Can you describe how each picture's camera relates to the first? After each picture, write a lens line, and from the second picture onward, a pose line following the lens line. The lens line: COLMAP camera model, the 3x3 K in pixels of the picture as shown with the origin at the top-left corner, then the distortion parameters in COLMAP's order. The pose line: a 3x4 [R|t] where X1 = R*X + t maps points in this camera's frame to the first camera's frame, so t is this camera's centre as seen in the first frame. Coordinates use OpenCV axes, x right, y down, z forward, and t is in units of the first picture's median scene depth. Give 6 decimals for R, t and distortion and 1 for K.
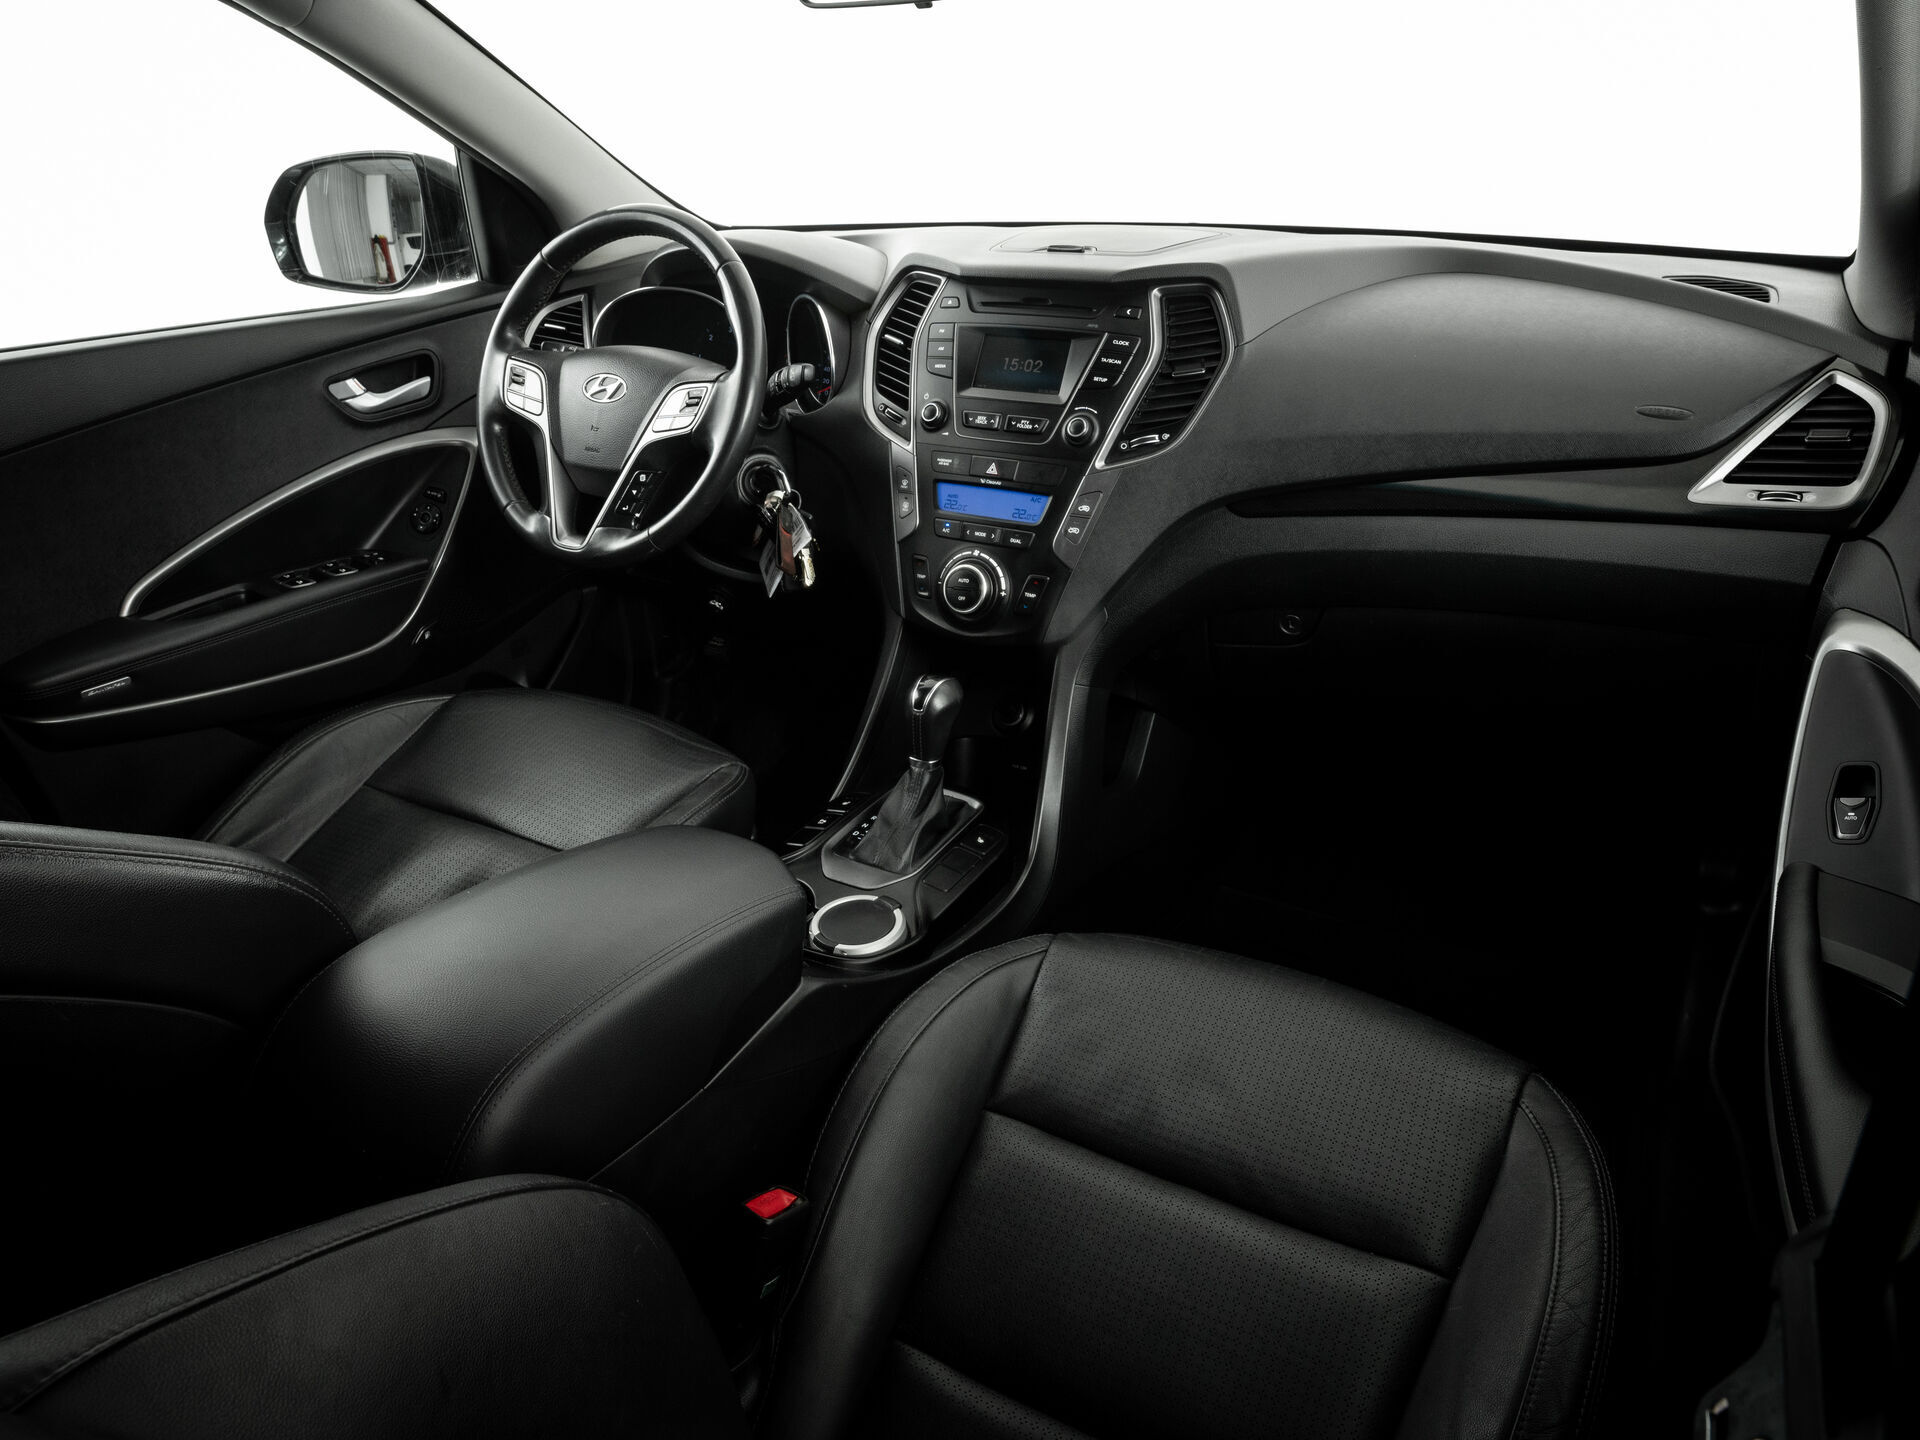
lens RADIAL K [[1283.3, 0, 967.8], [0, 1283.3, 709.8], [0, 0, 1]] dist [-0.019662, -0.002980]
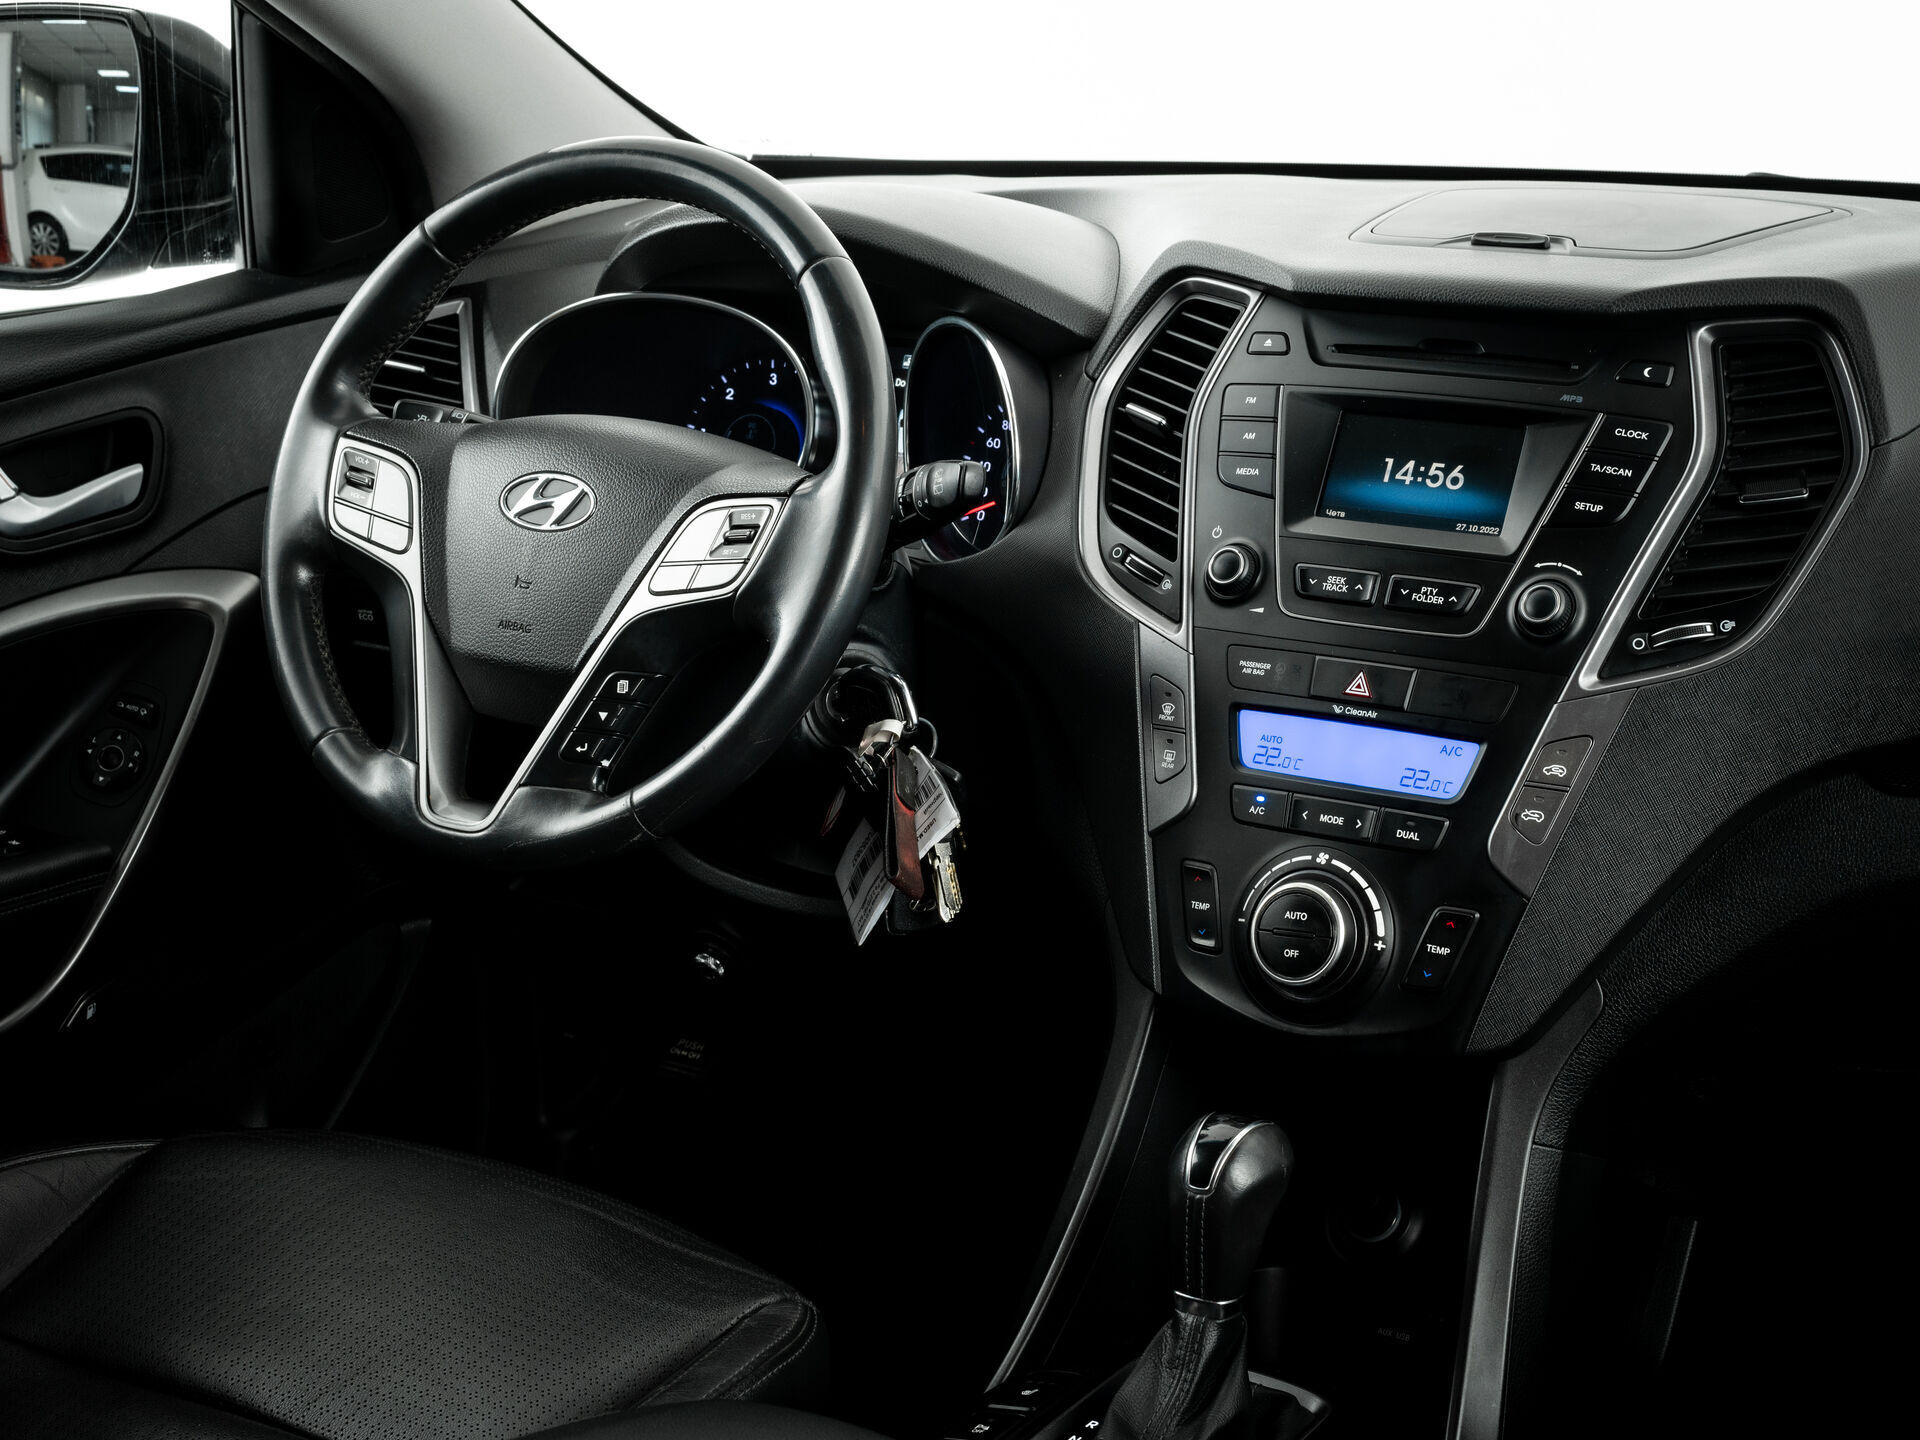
lens RADIAL K [[3263.5, 0, 995.8], [0, 3263.5, 701.6], [0, 0, 1]] dist [0.010051, 0.000000]
pose [[0.998818, 0.021463, -0.043603, -0.060975], [-0.028798, 0.984097, -0.175284, 0.034465], [0.039147, 0.176332, 0.983552, -0.194993]]
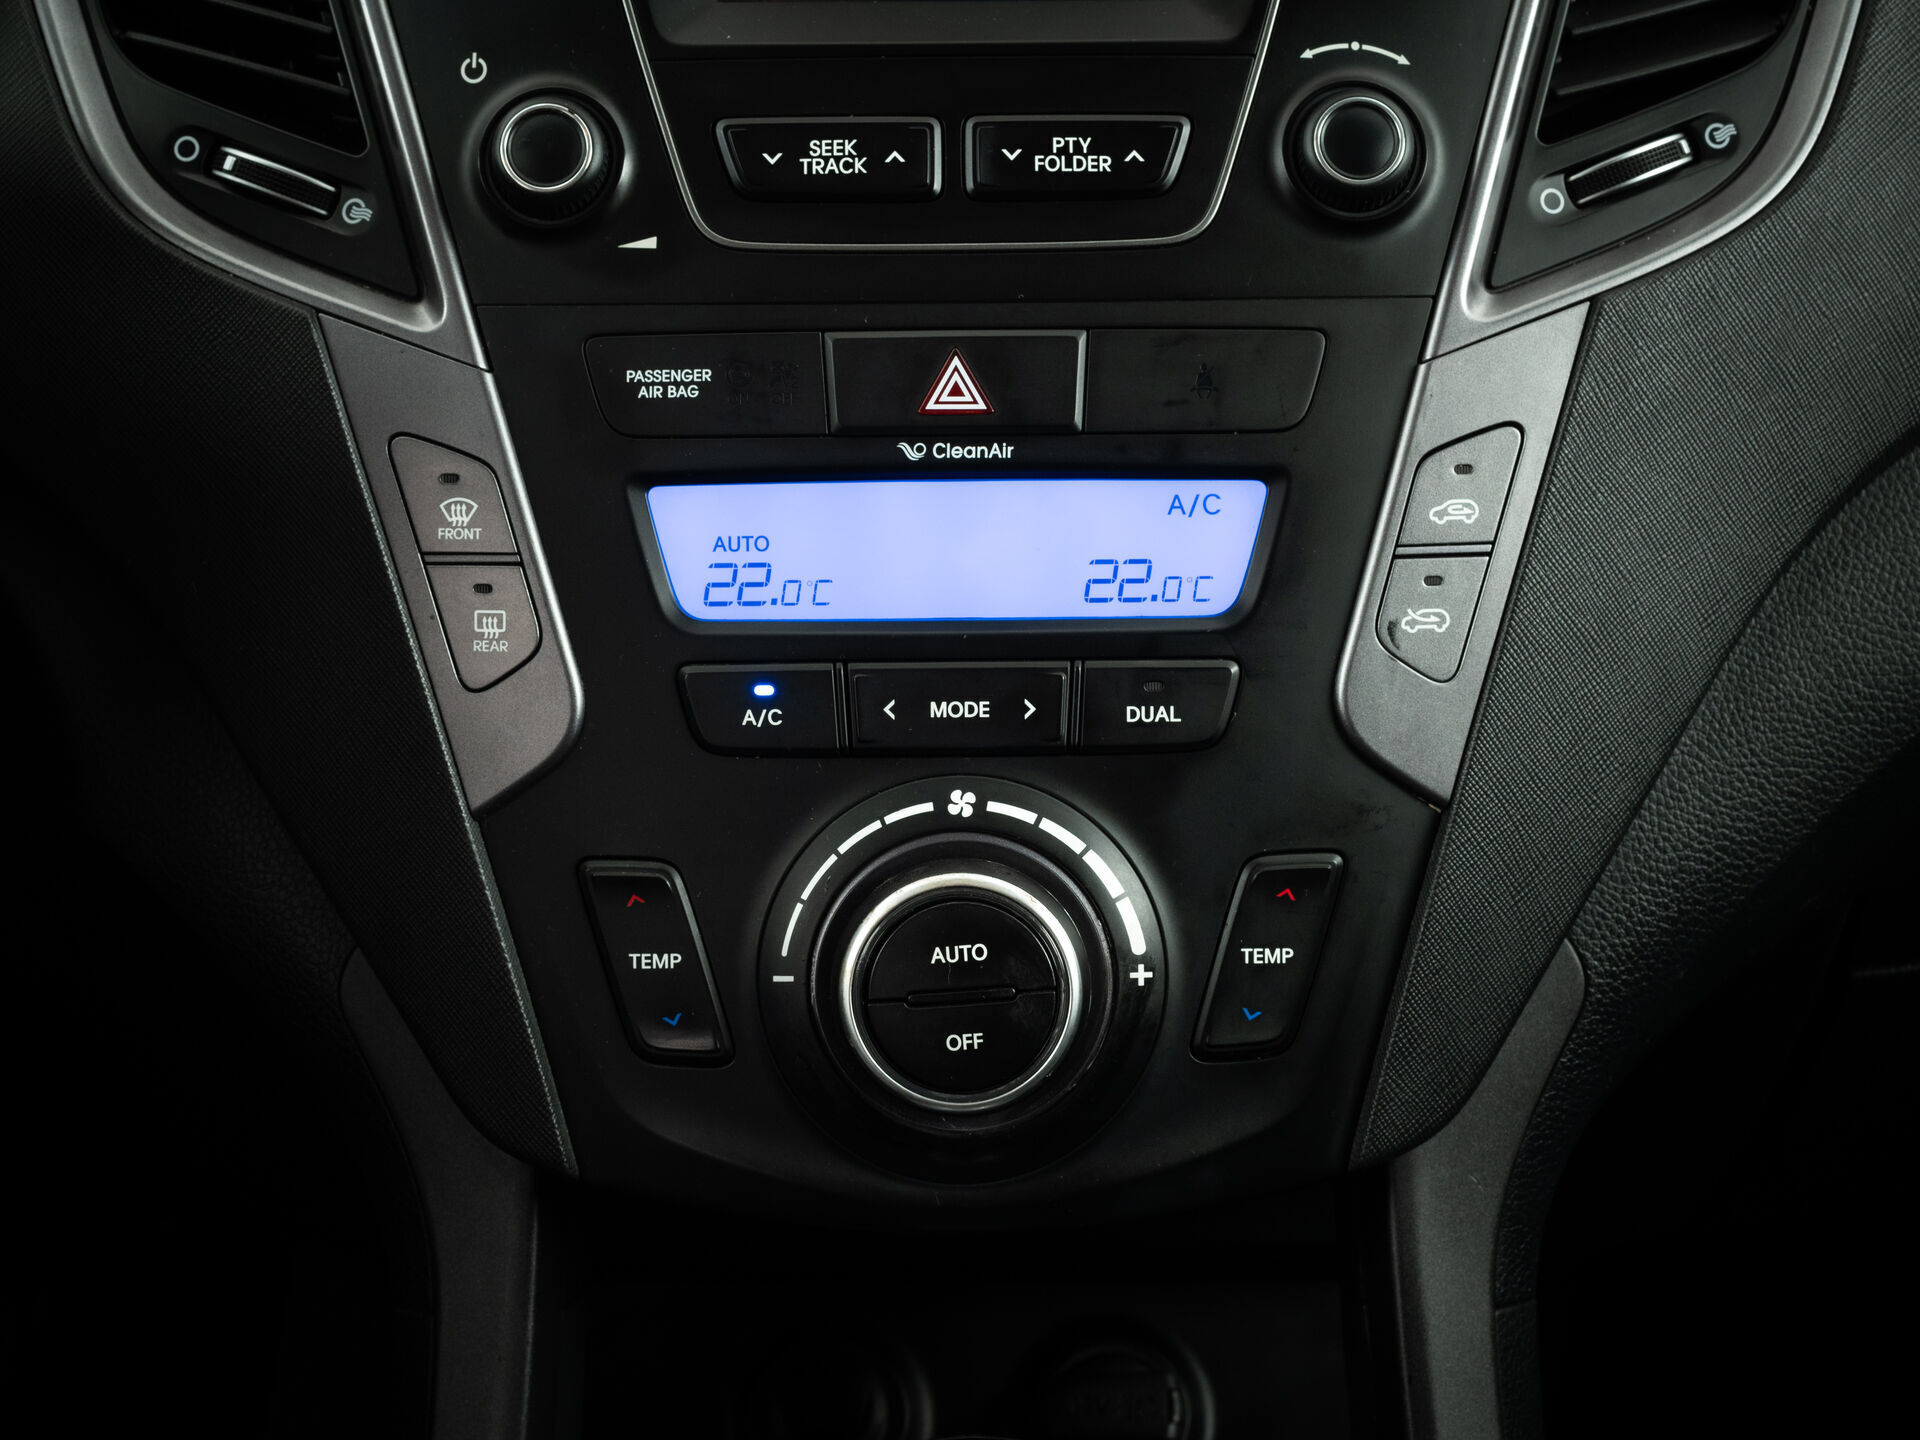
lens RADIAL K [[3263.5, 0, 958.9], [0, 3263.5, 753.5], [0, 0, 1]] dist [0.010051, 0.000000]
pose [[0.862185, -0.194707, 0.467681, -0.228170], [0.202754, 0.978651, 0.033653, -0.143788], [-0.464250, 0.065809, 0.883256, 0.528297]]
